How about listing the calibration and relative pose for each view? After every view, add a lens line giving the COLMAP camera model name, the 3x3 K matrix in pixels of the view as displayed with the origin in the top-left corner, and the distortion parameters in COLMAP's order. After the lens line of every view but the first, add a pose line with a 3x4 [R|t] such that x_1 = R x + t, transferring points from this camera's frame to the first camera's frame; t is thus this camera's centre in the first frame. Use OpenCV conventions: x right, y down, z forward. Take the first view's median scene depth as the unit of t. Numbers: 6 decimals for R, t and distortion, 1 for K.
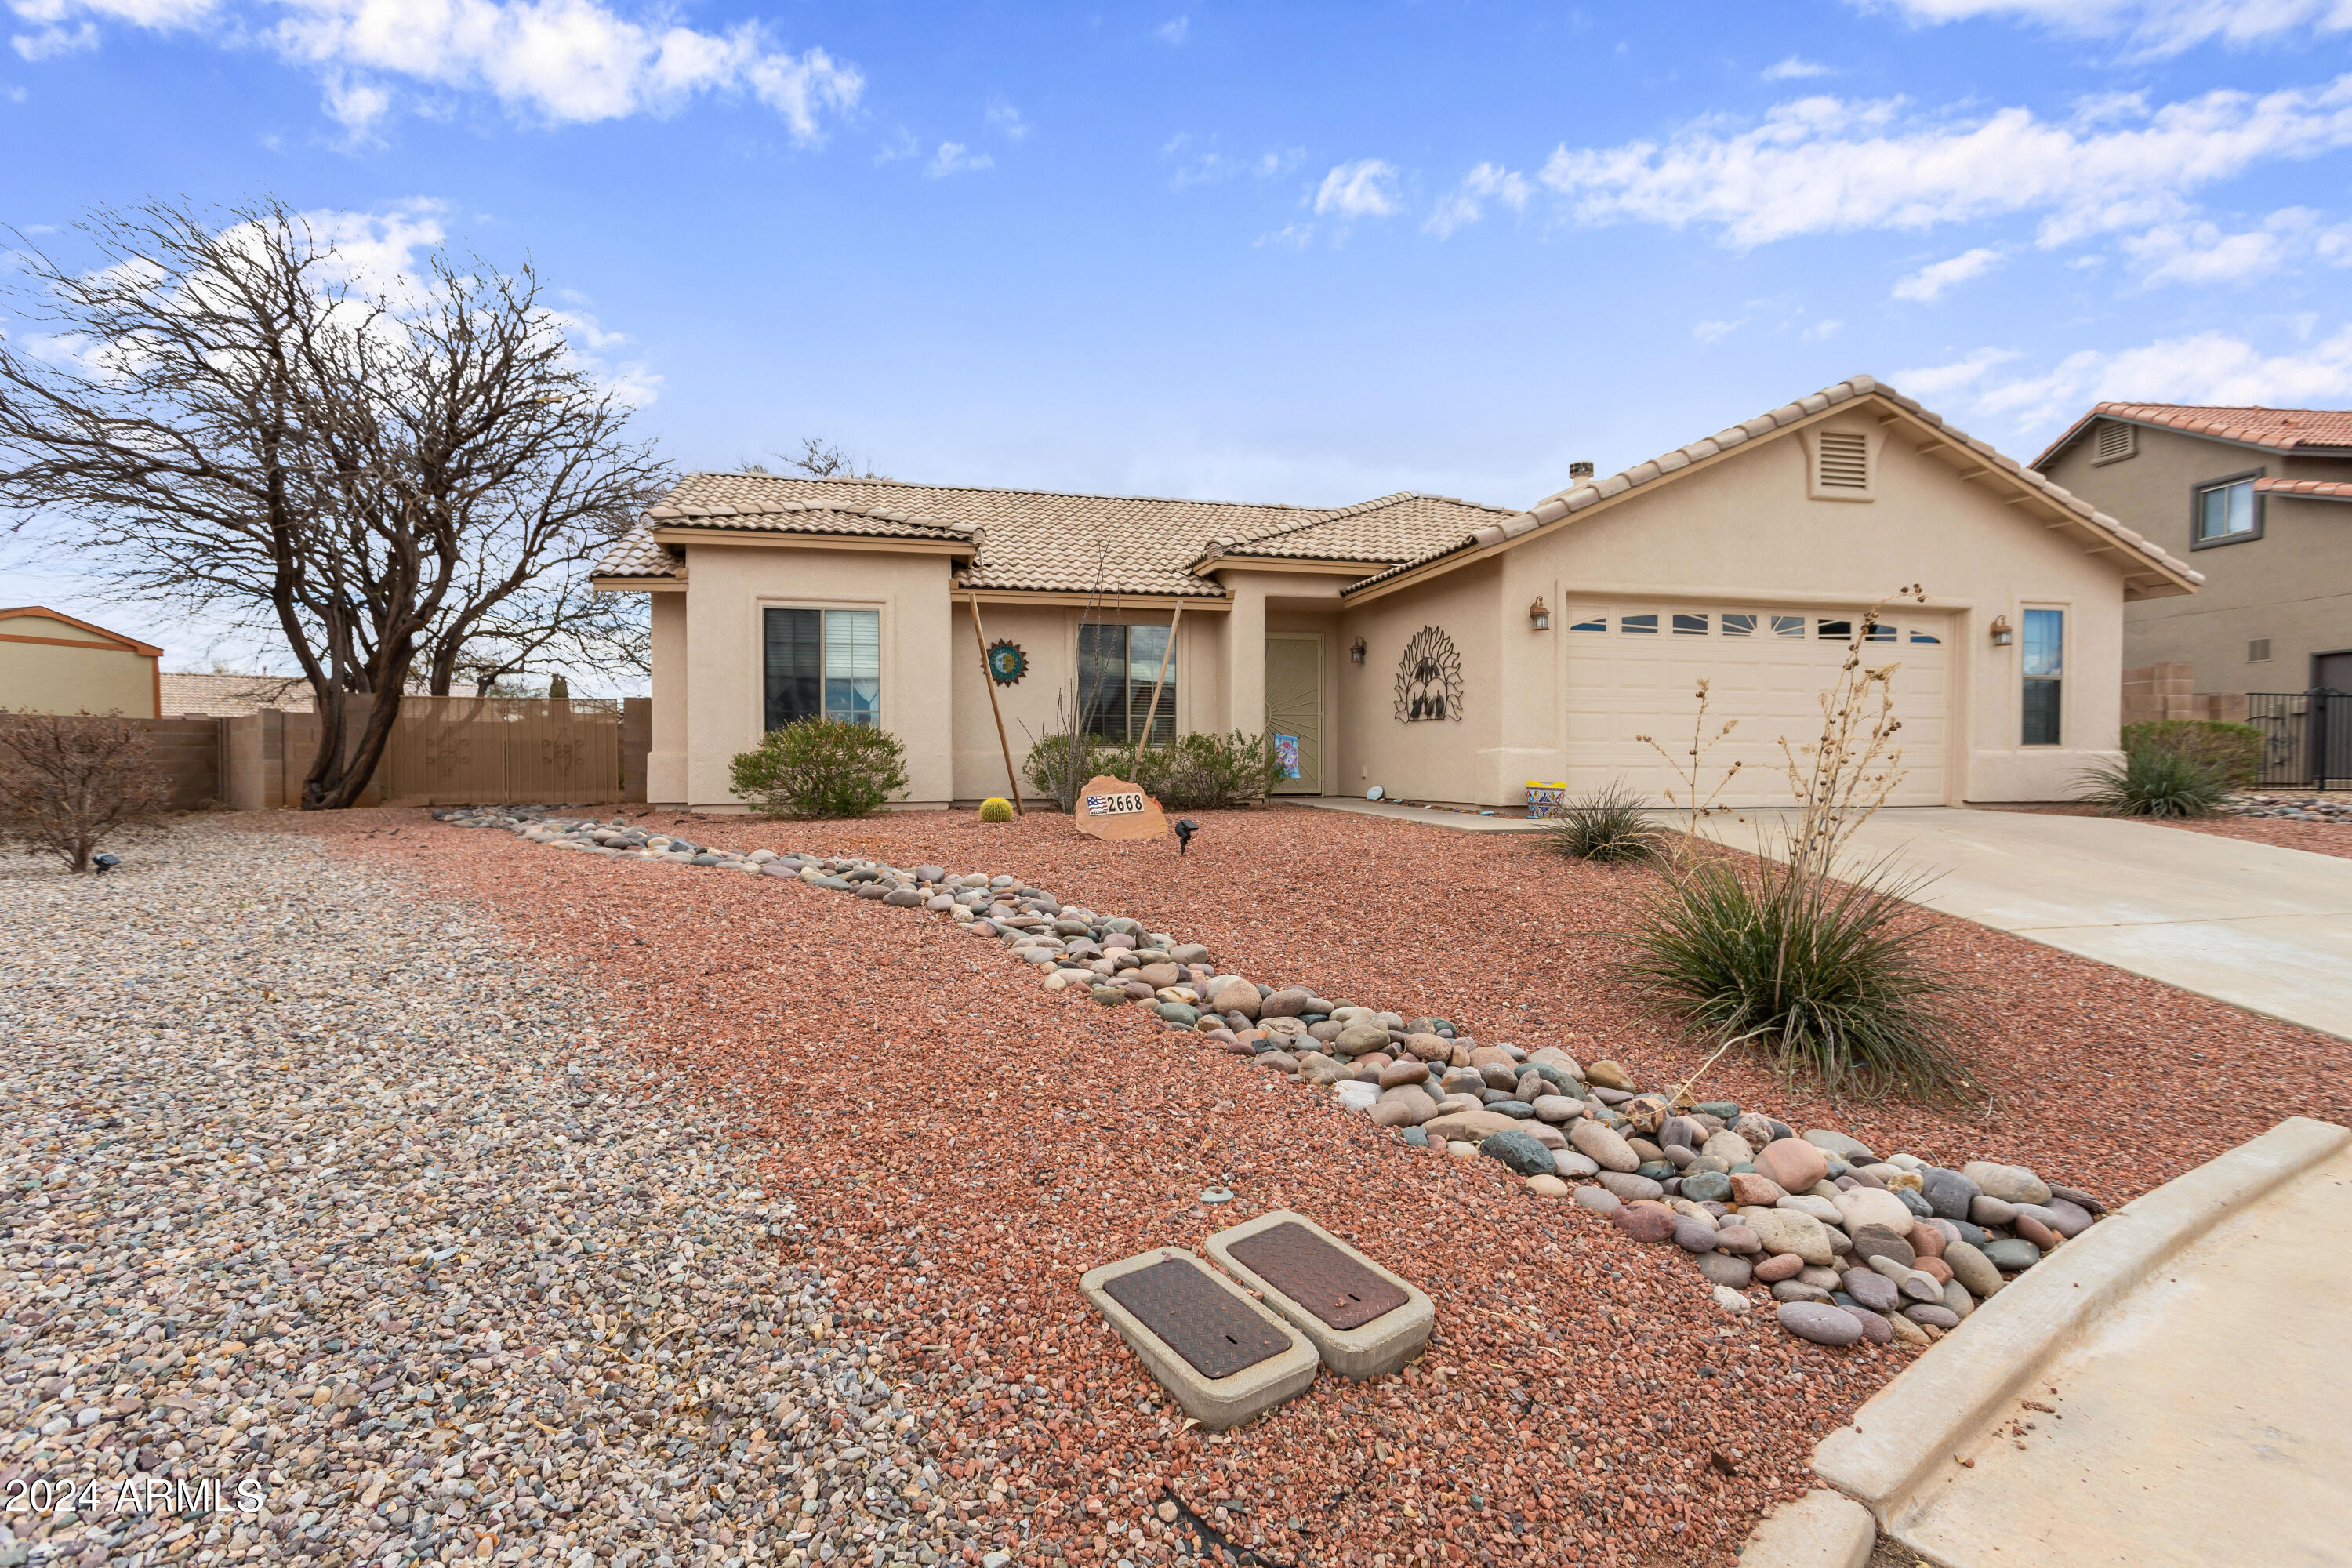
lens RADIAL K [[1122.9, 0, 1169.9], [0, 1122.9, 776.9], [0, 0, 1]] dist [-0.004338, 0.001983]
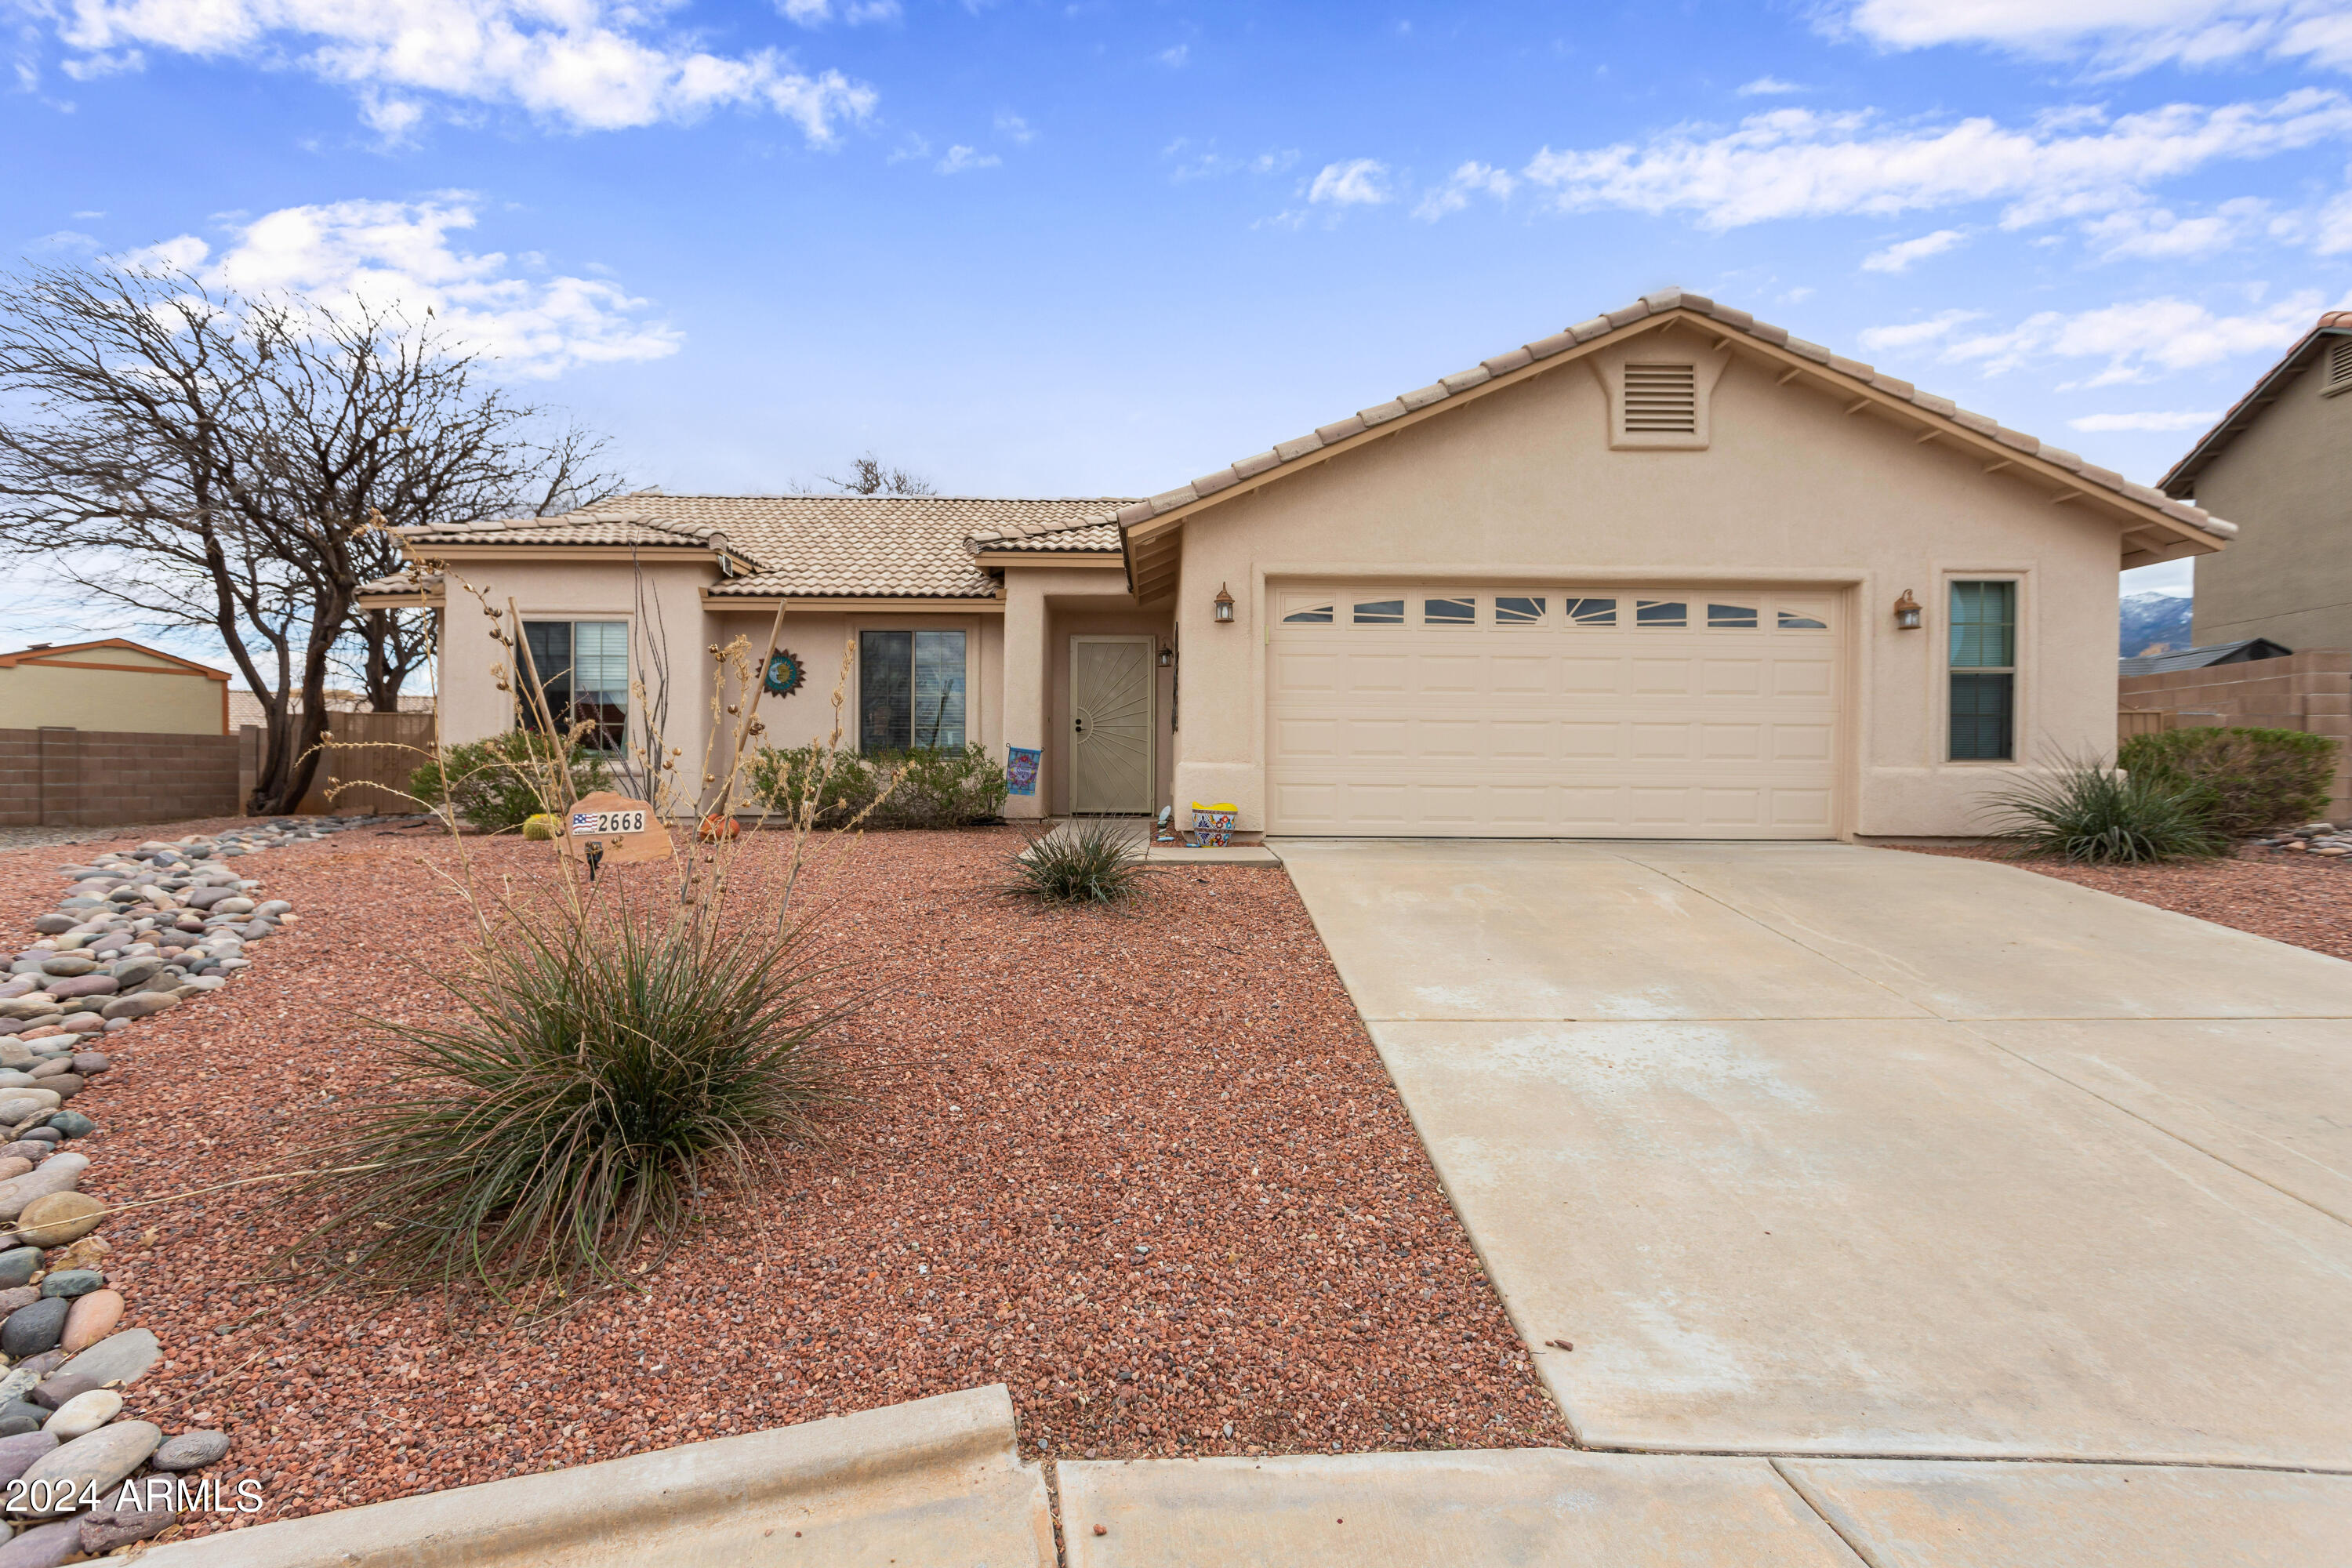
lens RADIAL K [[1122.9, 0, 1175.3], [0, 1122.9, 782.9], [0, 0, 1]] dist [-0.004338, 0.001983]
pose [[0.973628, 0.007255, -0.228024, 0.432742], [-0.009744, 0.999905, -0.009791, -0.001302], [0.227931, 0.011755, 0.973606, 0.153088]]
